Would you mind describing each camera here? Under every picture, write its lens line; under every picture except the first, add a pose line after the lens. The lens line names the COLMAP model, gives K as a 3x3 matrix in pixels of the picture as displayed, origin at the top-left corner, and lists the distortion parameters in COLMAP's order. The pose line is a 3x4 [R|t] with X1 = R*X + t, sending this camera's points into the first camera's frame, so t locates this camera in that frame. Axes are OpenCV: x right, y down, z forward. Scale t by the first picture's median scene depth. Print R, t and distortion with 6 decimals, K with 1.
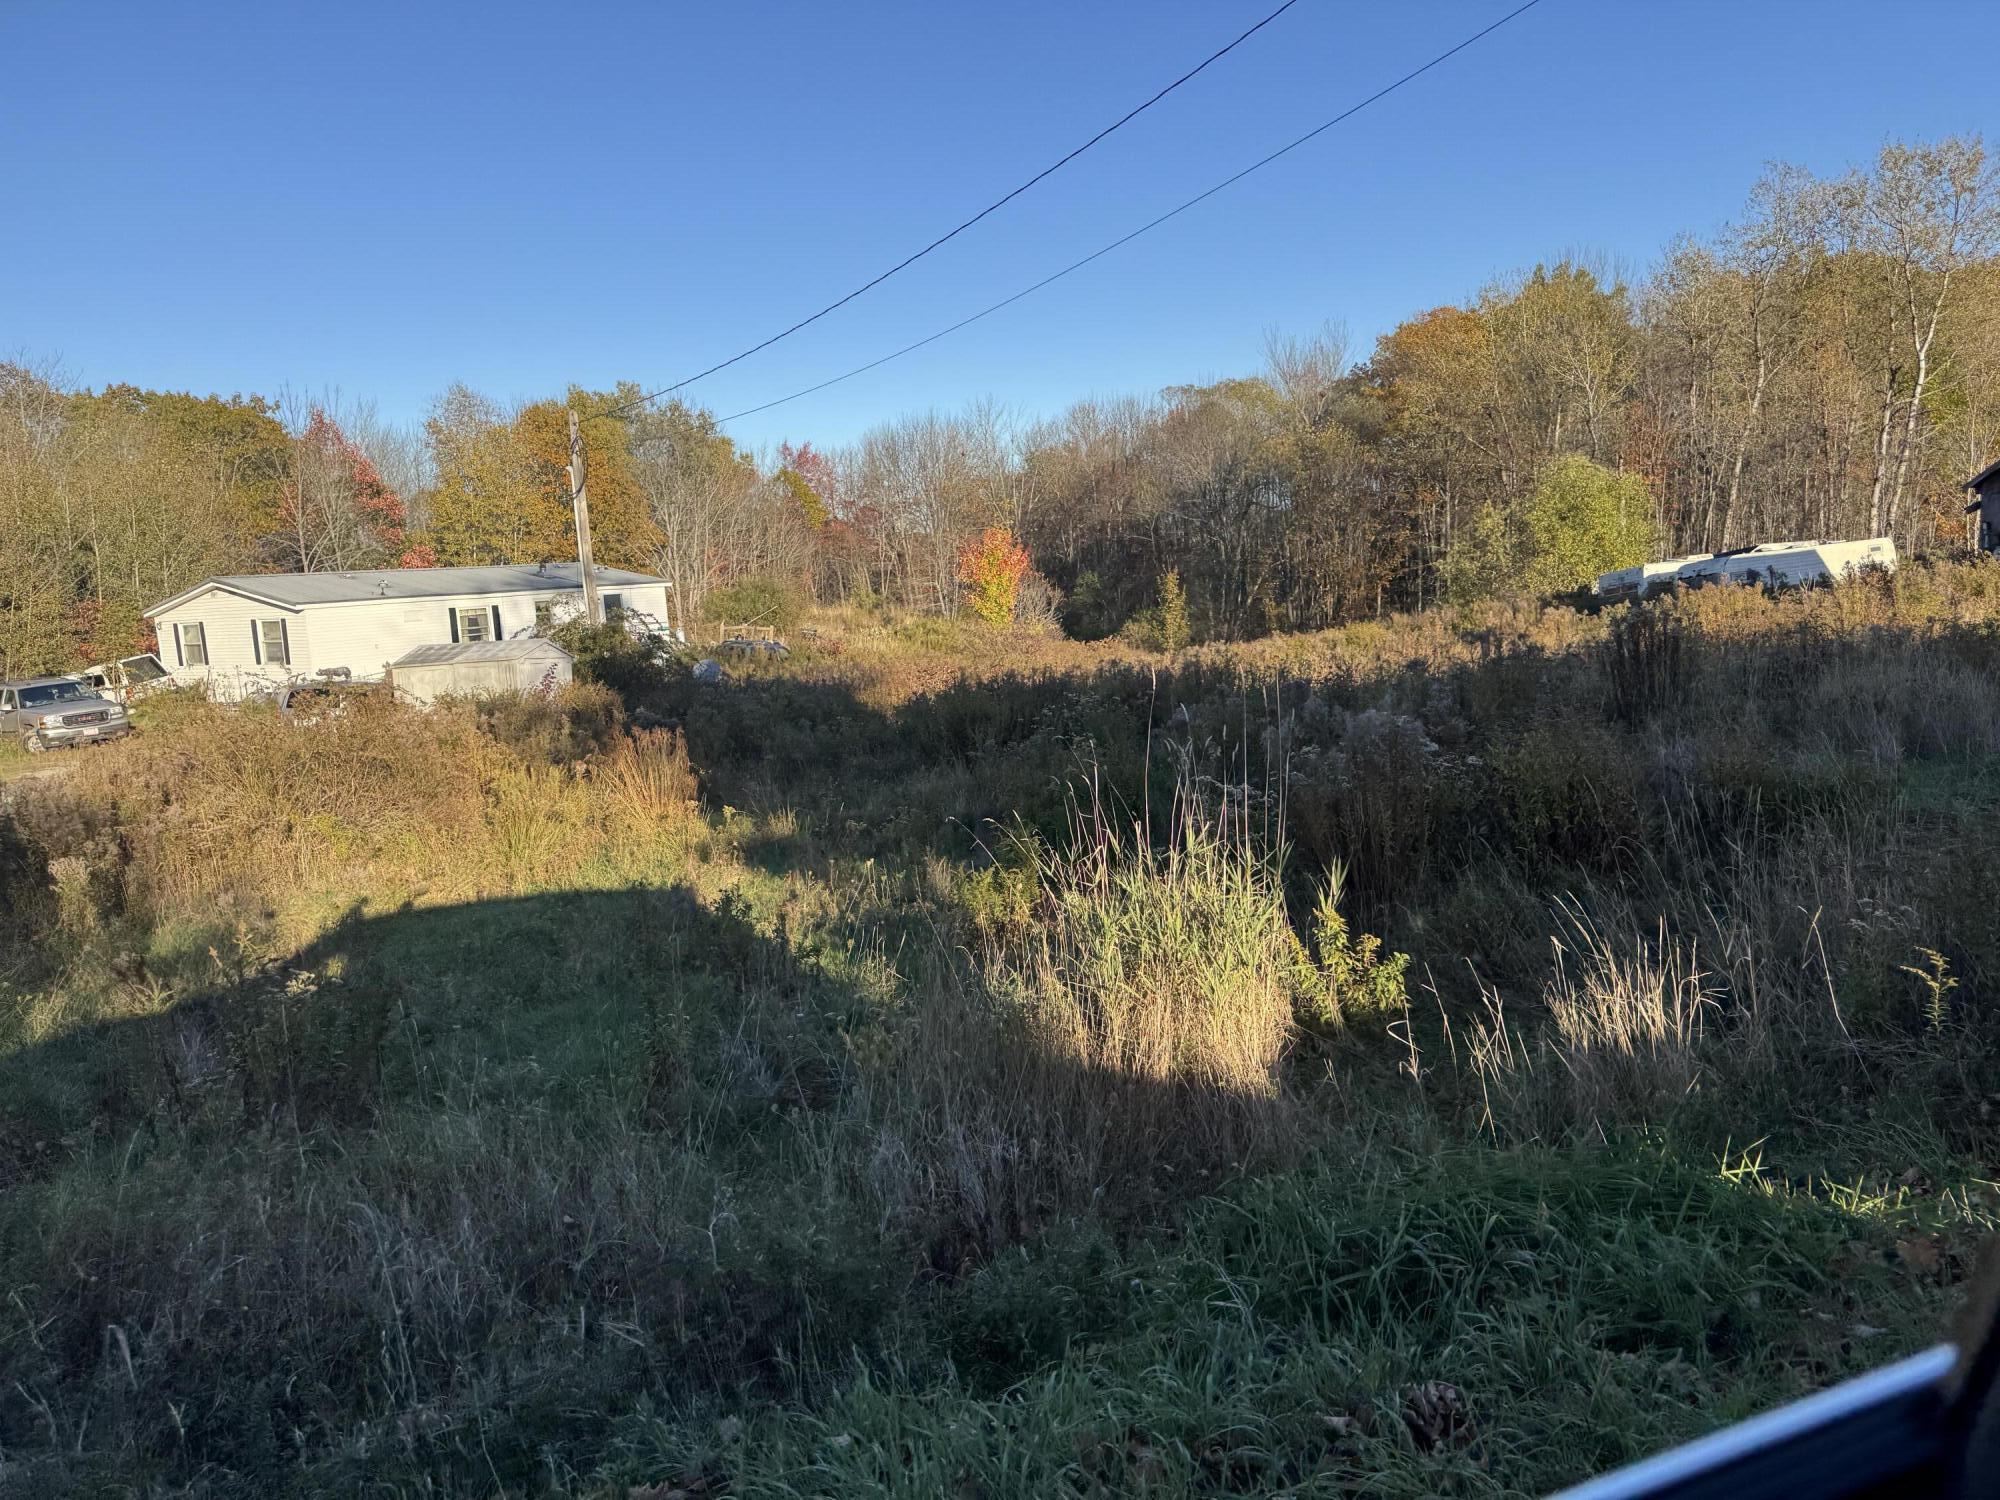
lens RADIAL K [[1389.1, 0, 1012.5], [0, 1389.1, 753.1], [0, 0, 1]] dist [0.139227, -0.215873]
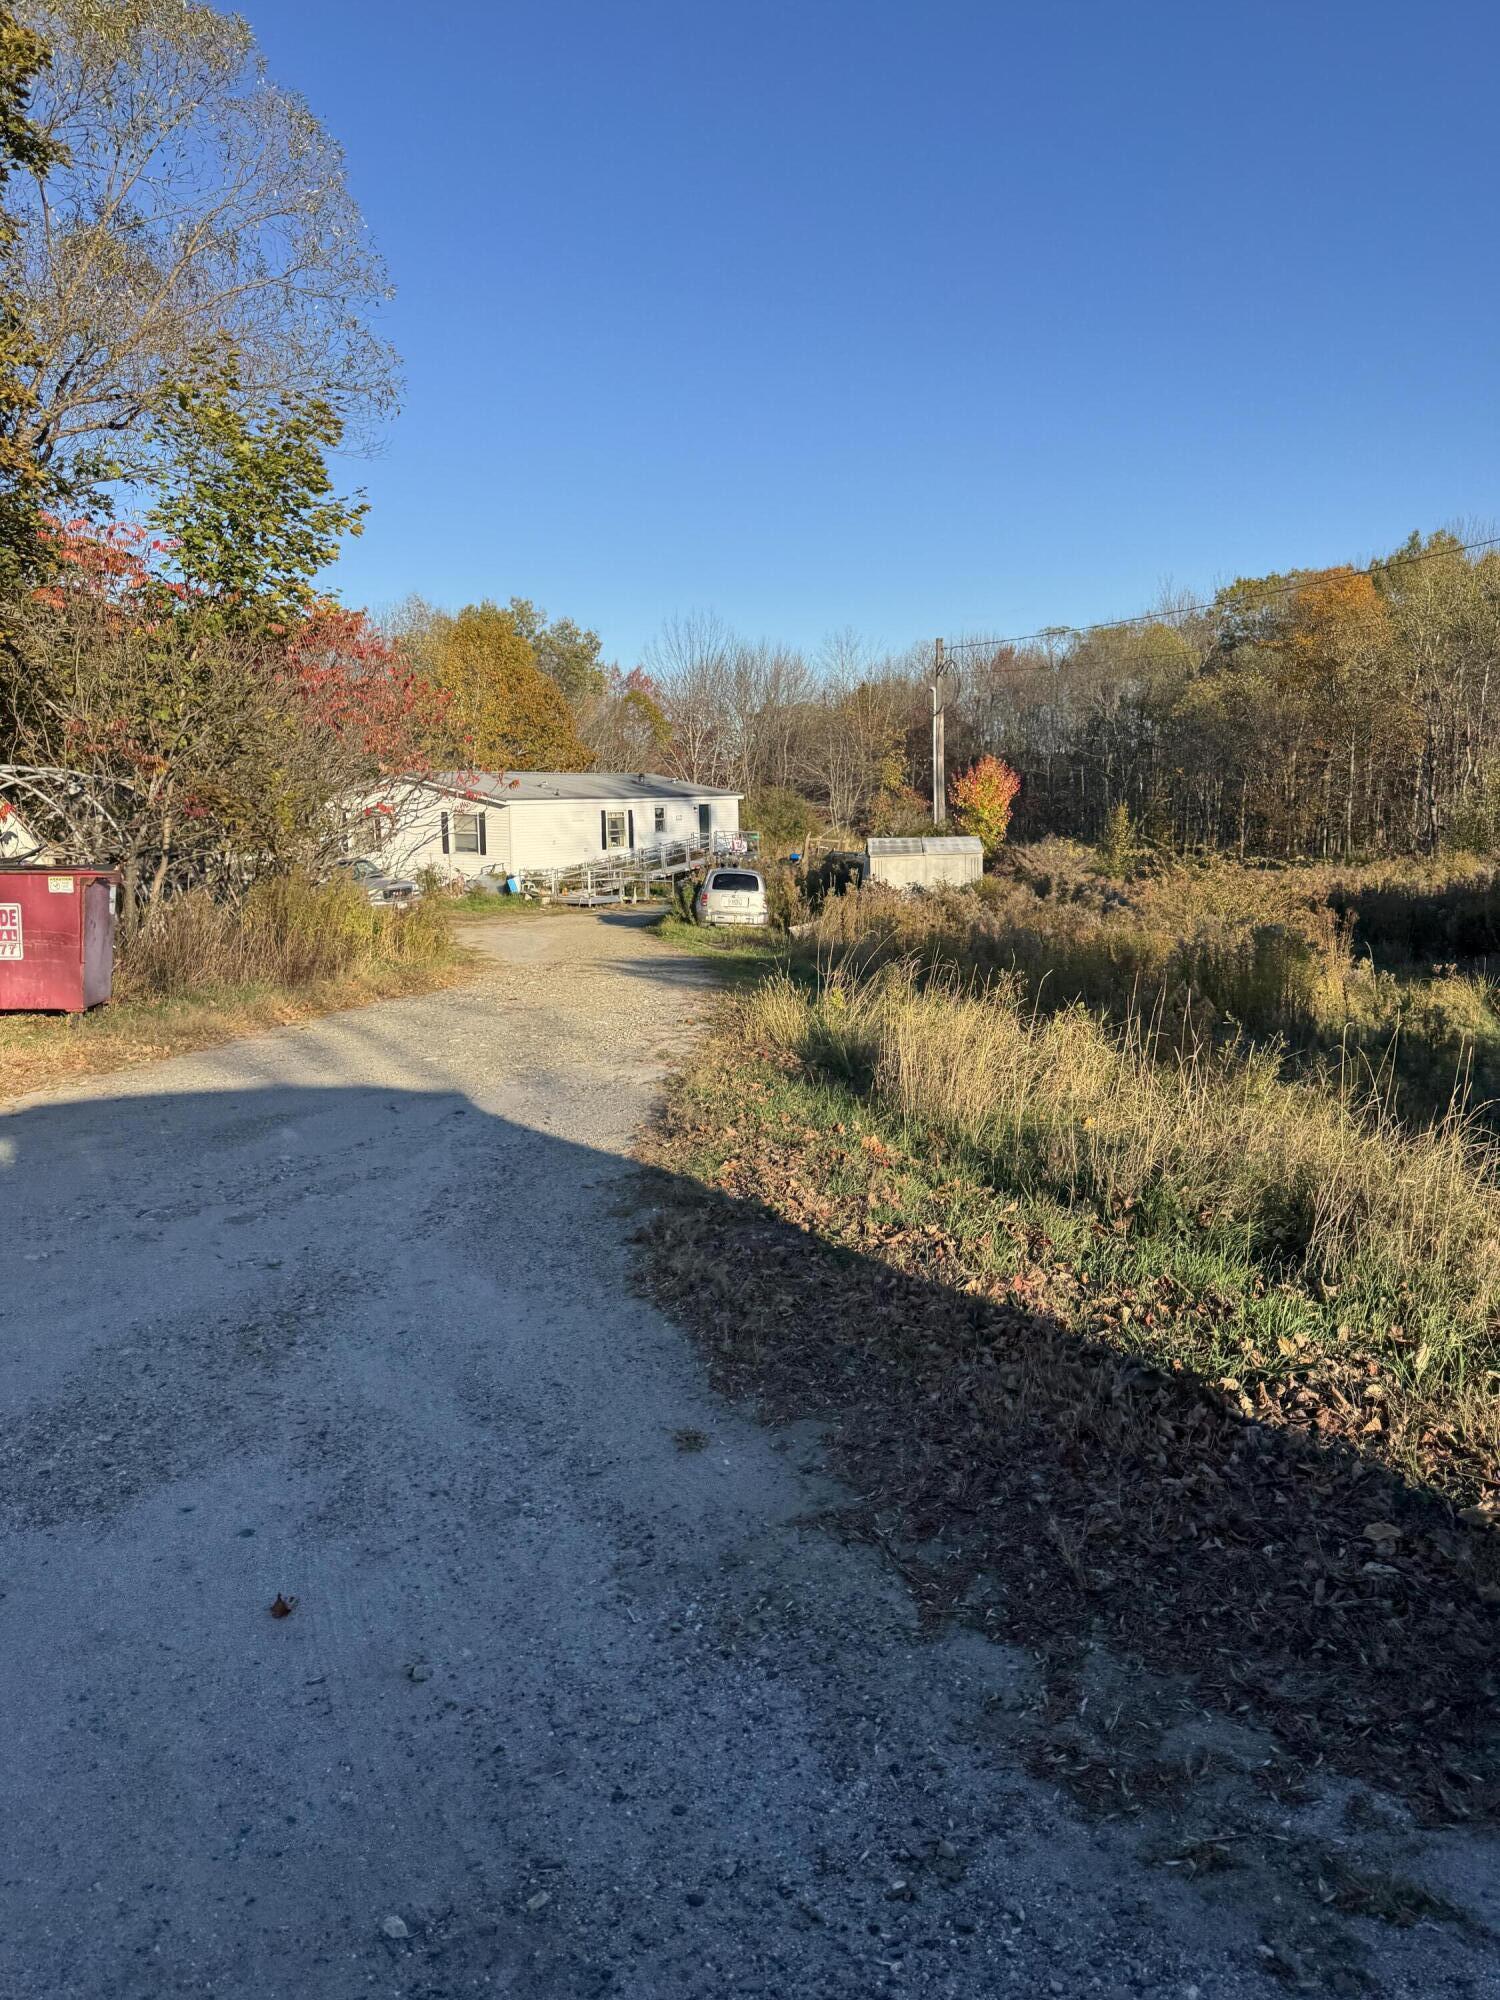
lens RADIAL K [[1389.1, 0, 758.4], [0, 1389.1, 996.7], [0, 0, 1]] dist [0.139227, -0.215873]
pose [[0.998109, 0.037896, 0.048396, -0.311147], [-0.038308, 0.999237, 0.007629, 0.026744], [-0.048070, -0.009469, 0.998799, -0.075284]]
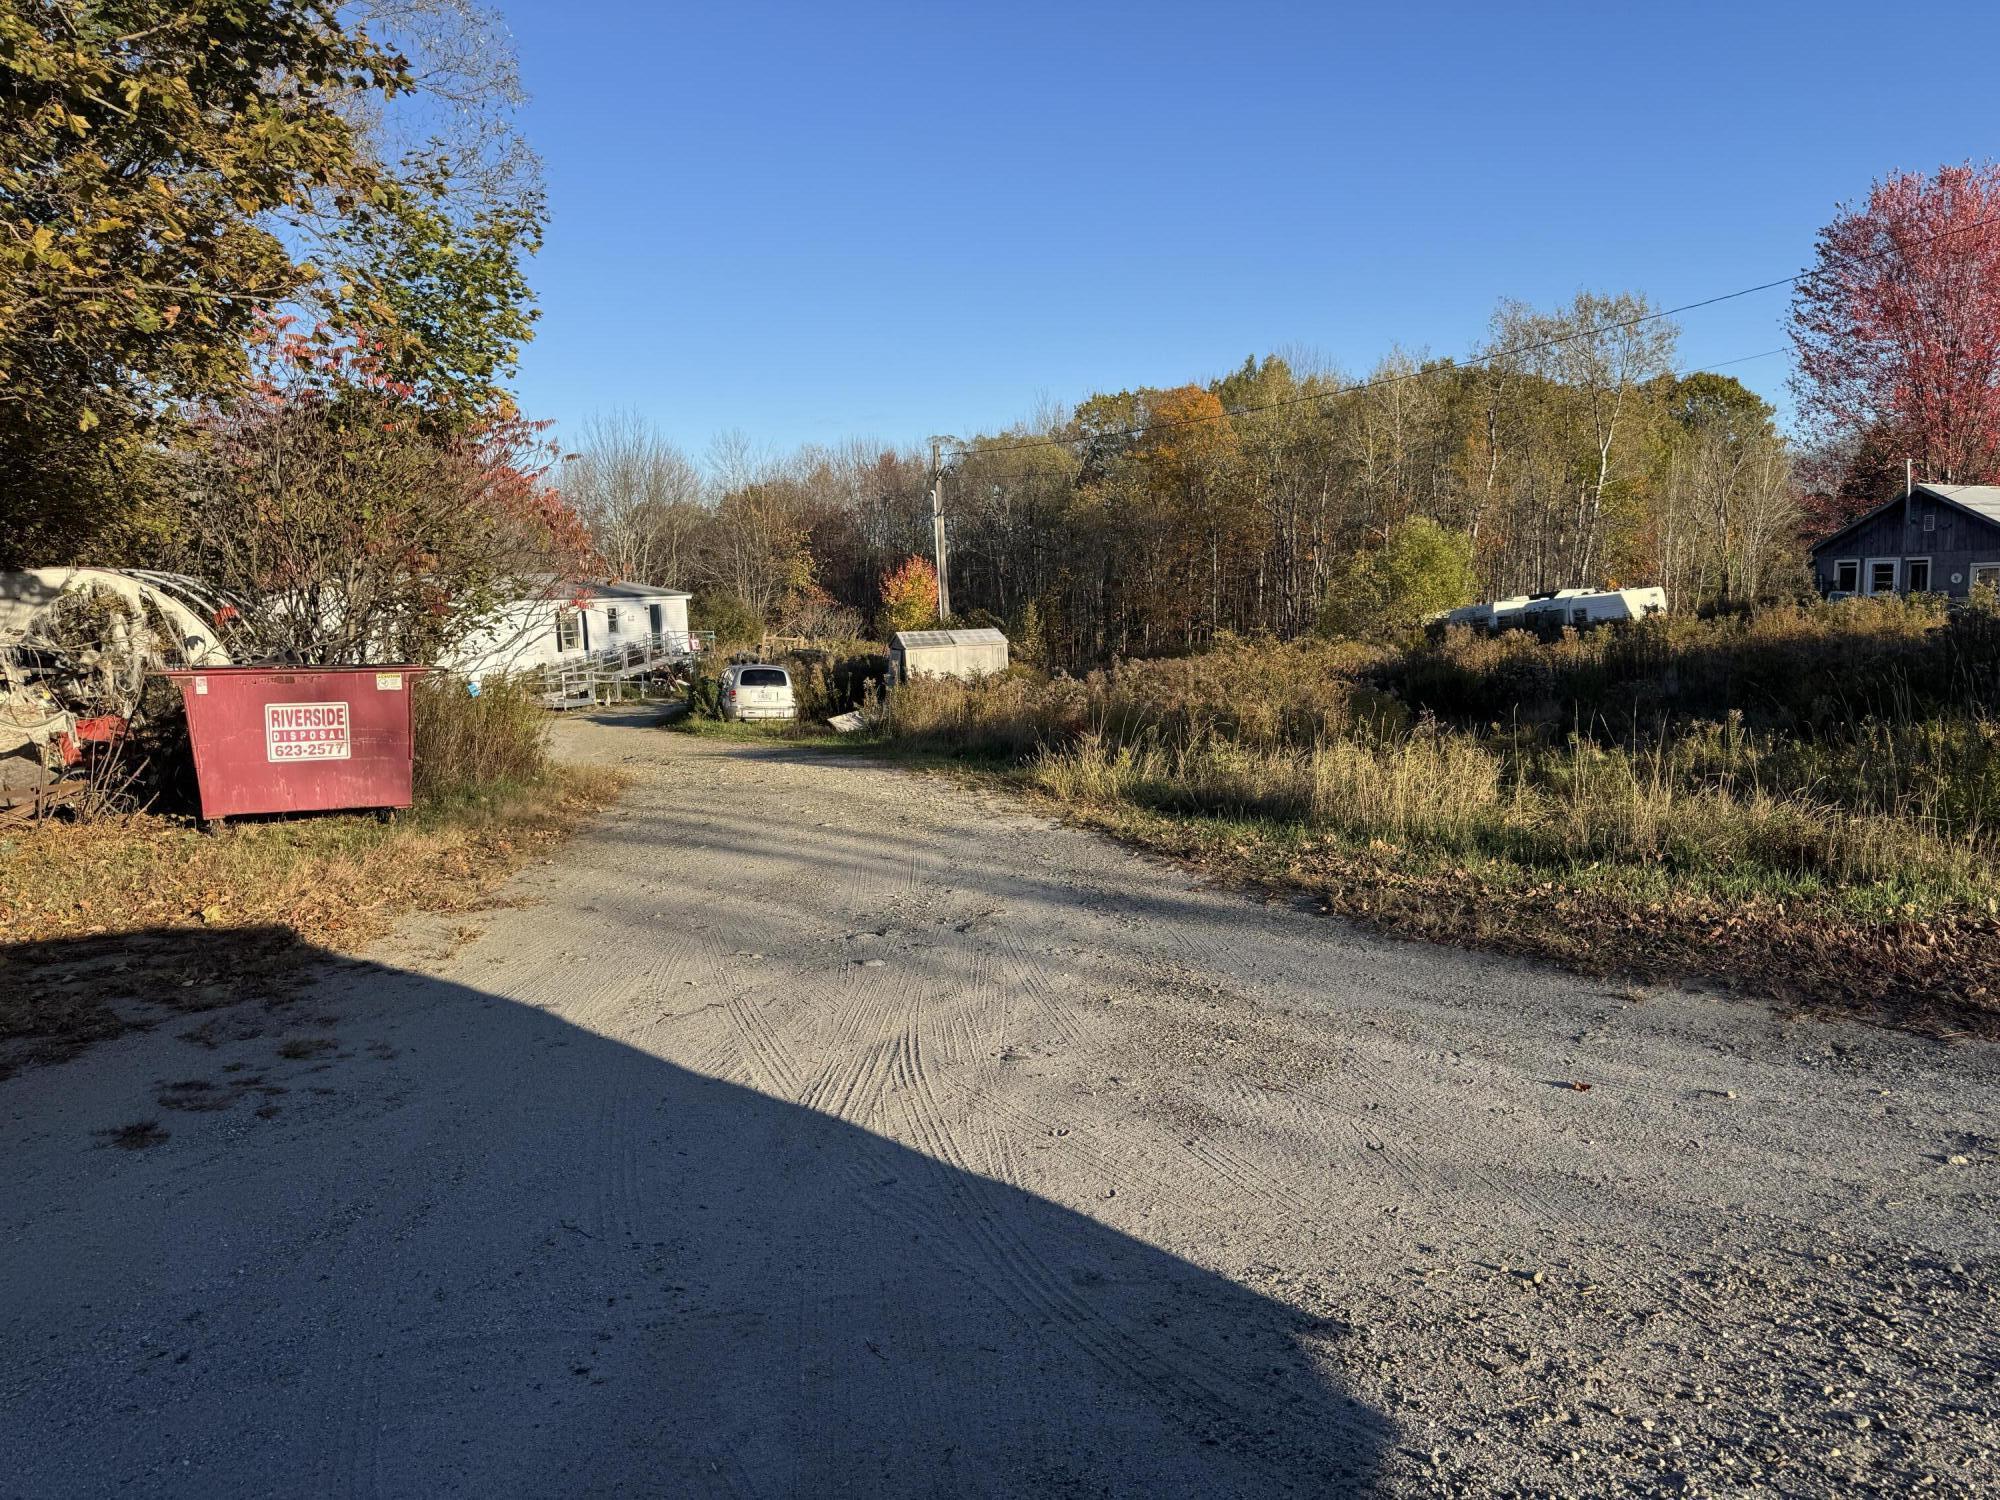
lens RADIAL K [[1394.1, 0, 1003.8], [0, 1394.1, 764.4], [0, 0, 1]] dist [0.095041, -0.108619]
pose [[0.949088, -0.007938, 0.314910, -0.396431], [0.014840, 0.999699, -0.019528, 0.035073], [-0.314660, 0.023207, 0.948921, -0.093518]]
